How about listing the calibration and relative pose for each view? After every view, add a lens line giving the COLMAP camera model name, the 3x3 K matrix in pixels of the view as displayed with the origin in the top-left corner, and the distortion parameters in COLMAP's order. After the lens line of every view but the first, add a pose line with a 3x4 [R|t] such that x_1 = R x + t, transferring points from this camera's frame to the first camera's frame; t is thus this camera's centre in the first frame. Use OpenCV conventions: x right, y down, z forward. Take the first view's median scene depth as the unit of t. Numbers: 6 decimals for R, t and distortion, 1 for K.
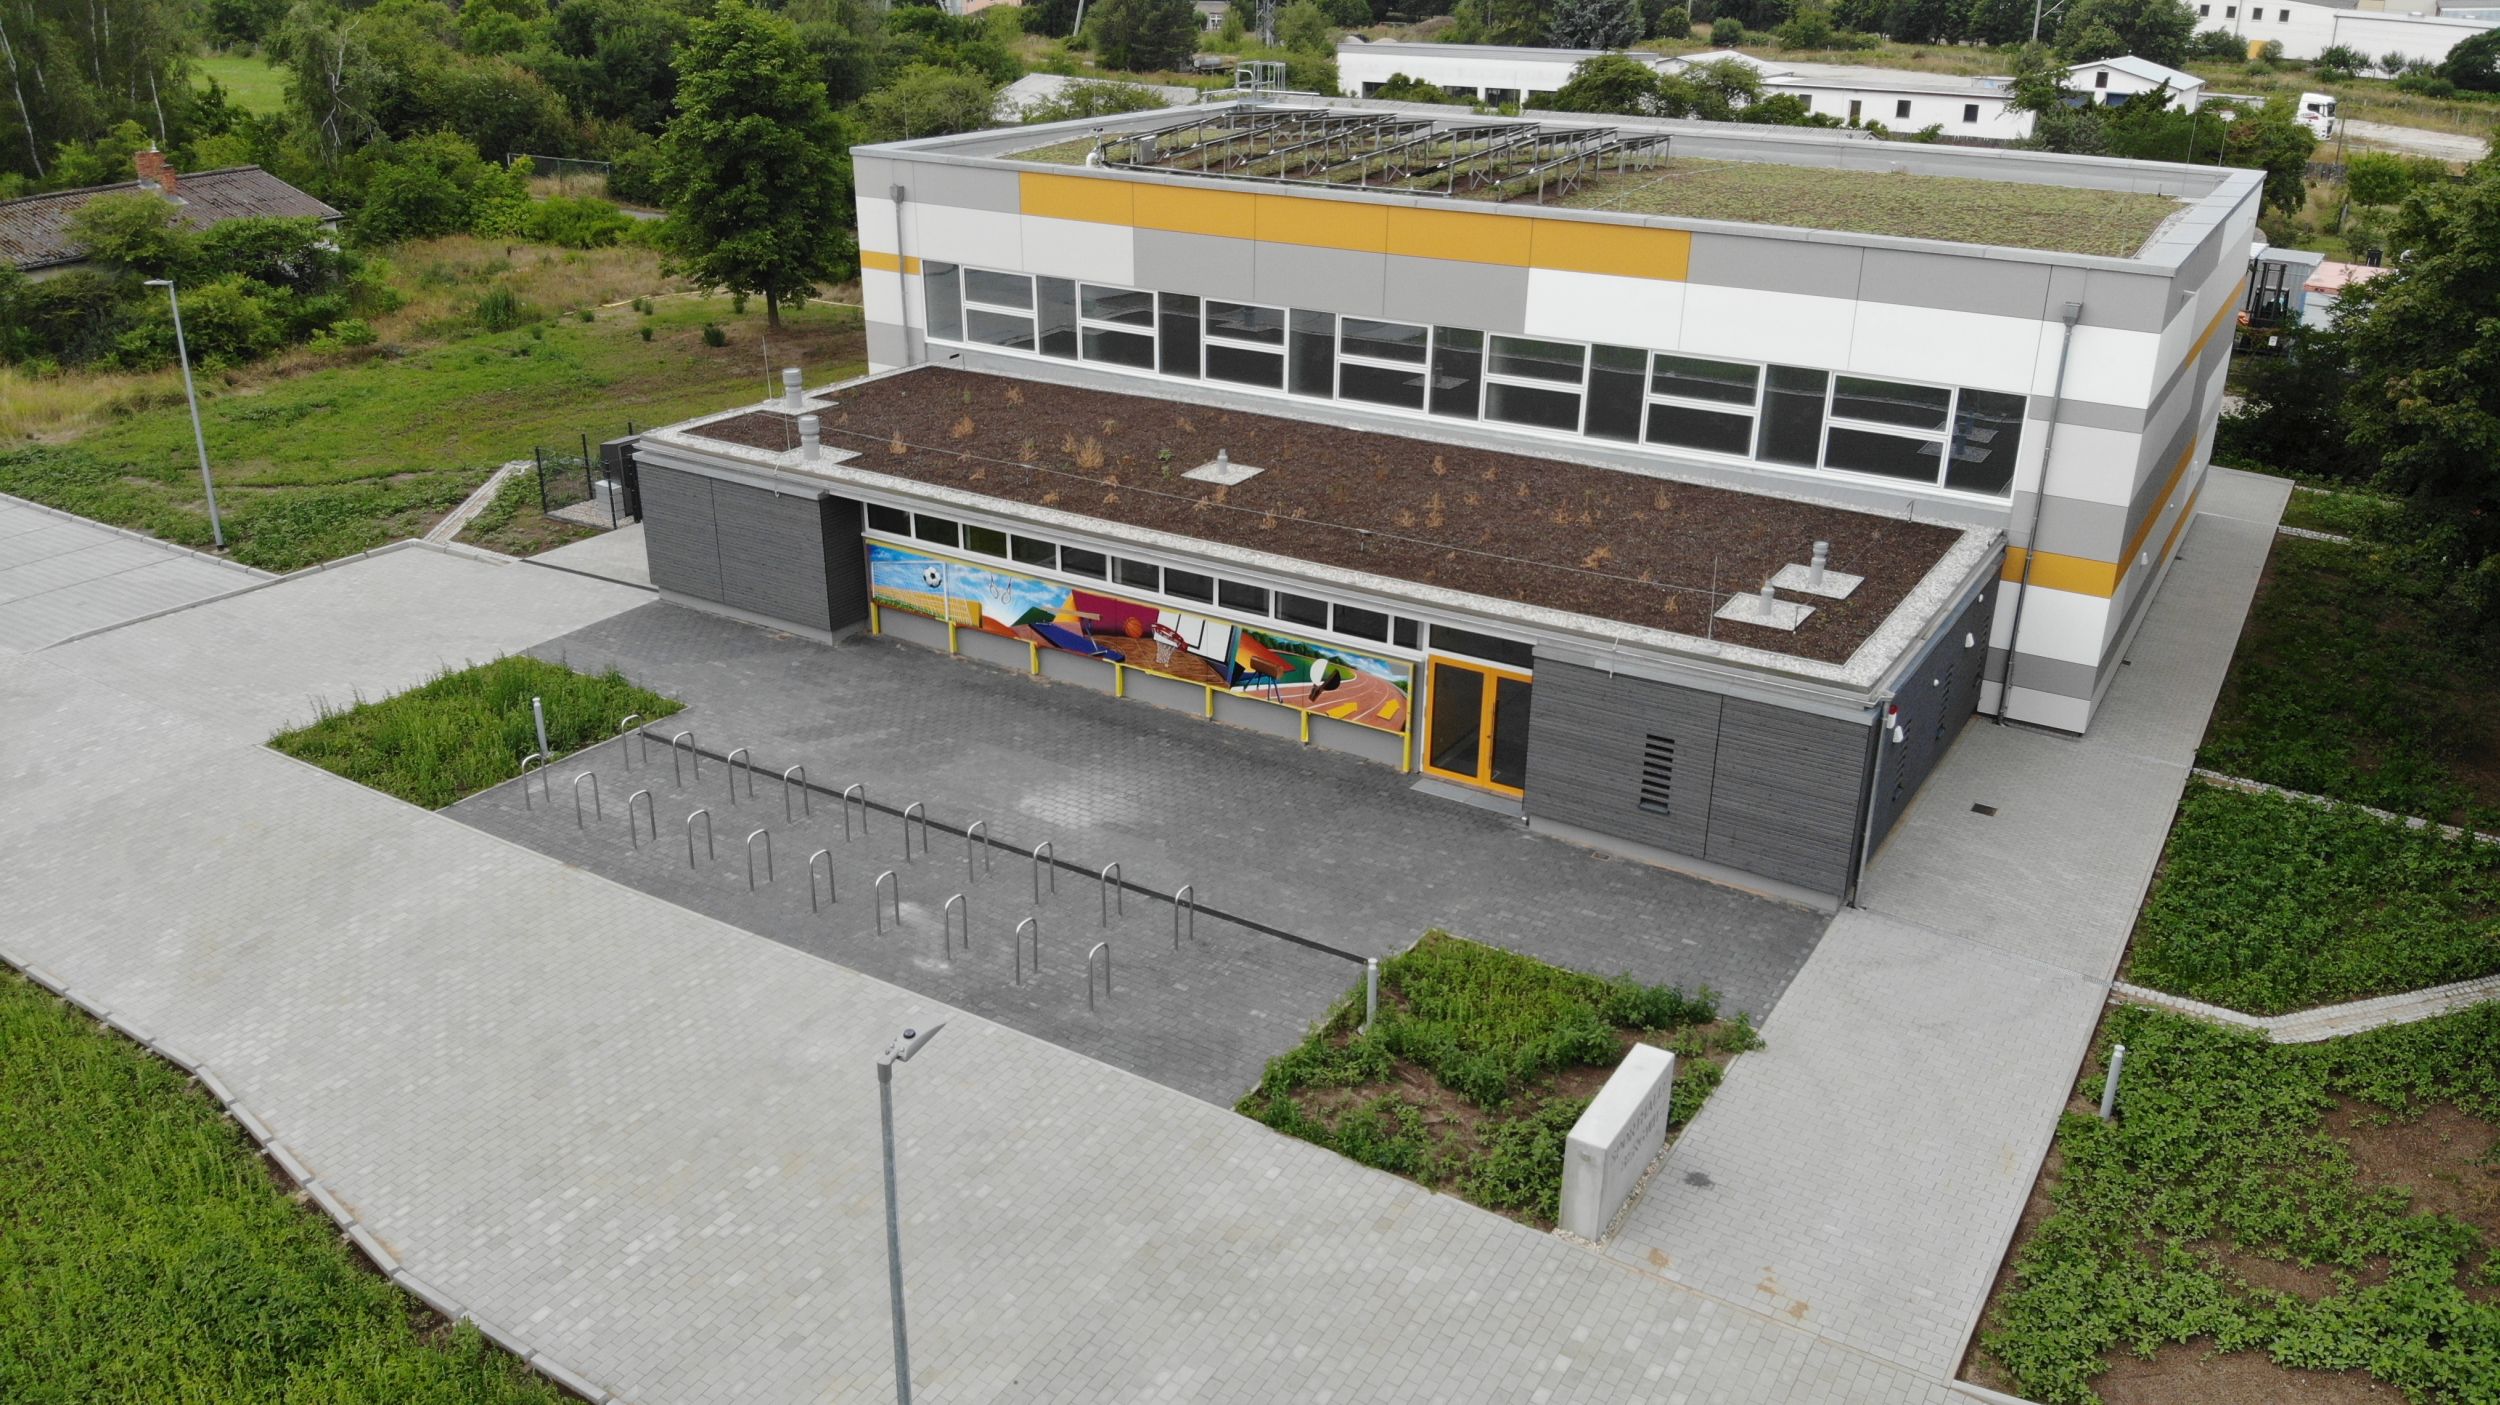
lens RADIAL K [[1883.5, 0, 1236.1], [0, 1883.5, 758.6], [0, 0, 1]] dist [0.092538, -0.000176]
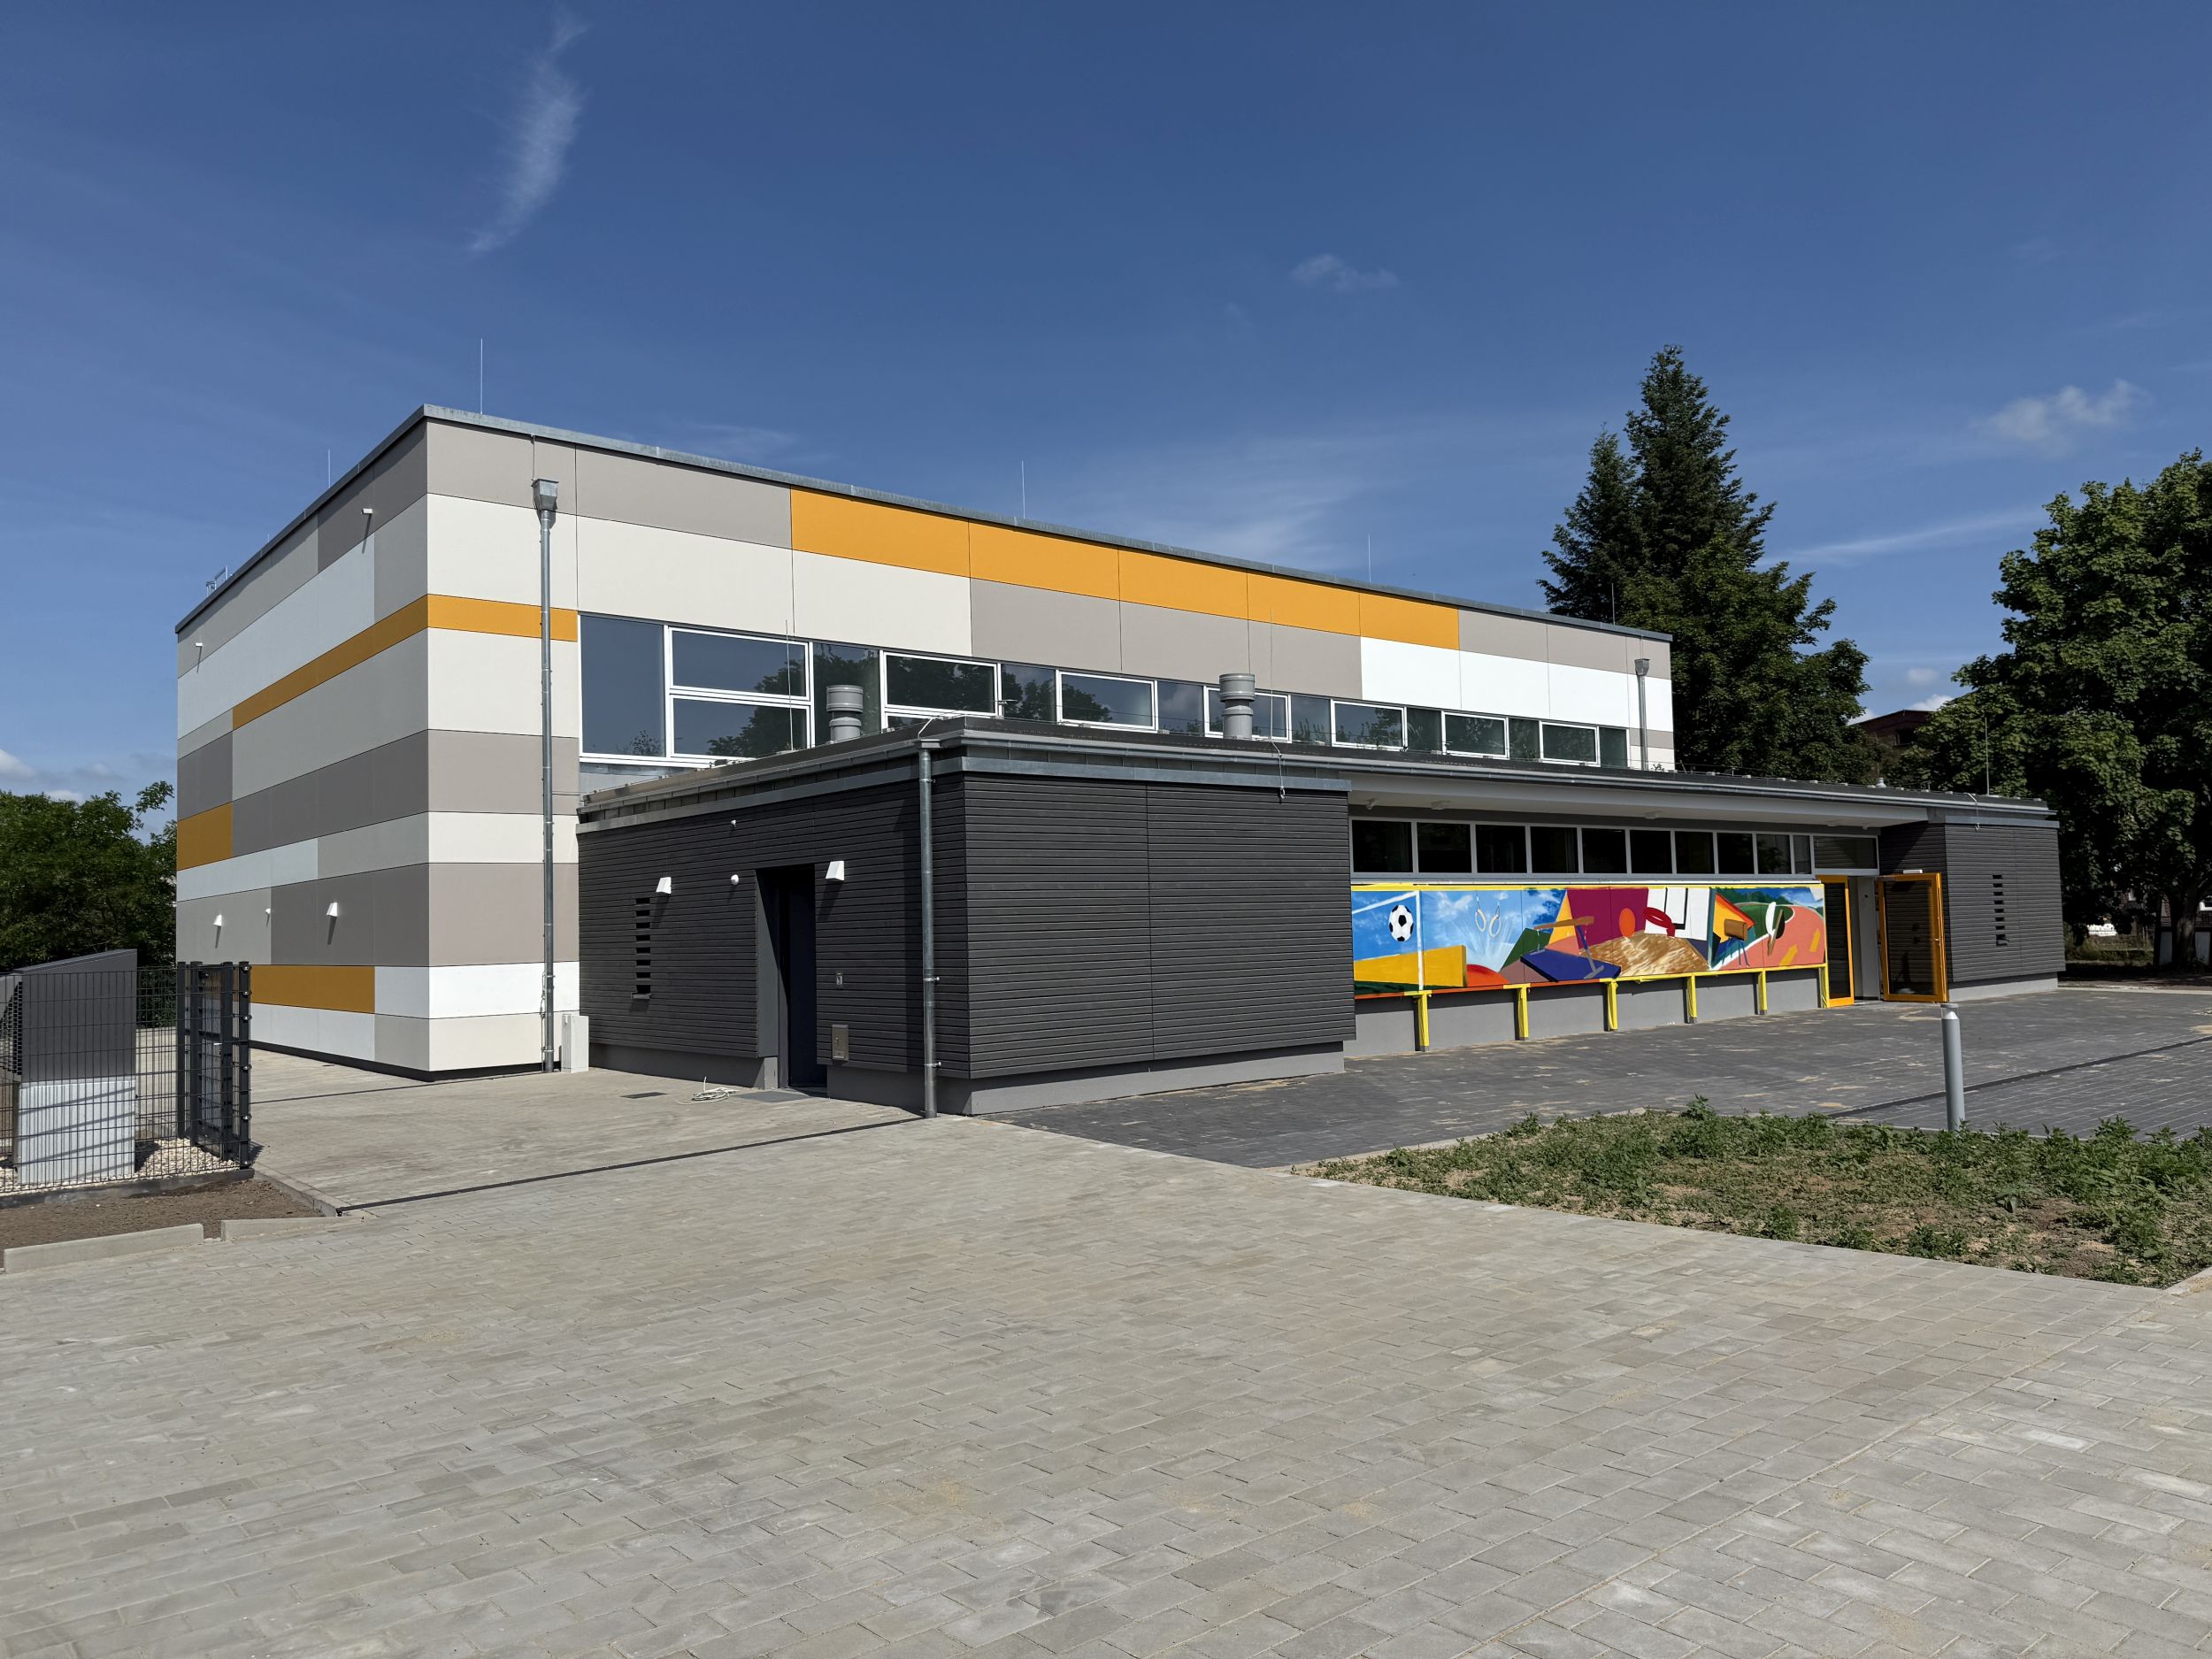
lens RADIAL K [[1545.5, 0, 1106.0], [0, 1545.5, 829.5], [0, 0, 1]] dist [0.129918, -0.189779]
pose [[0.303363, 0.042646, 0.951920, -0.726353], [0.413343, 0.894224, -0.171788, -0.082422], [-0.858556, 0.445584, 0.253647, 1.017315]]
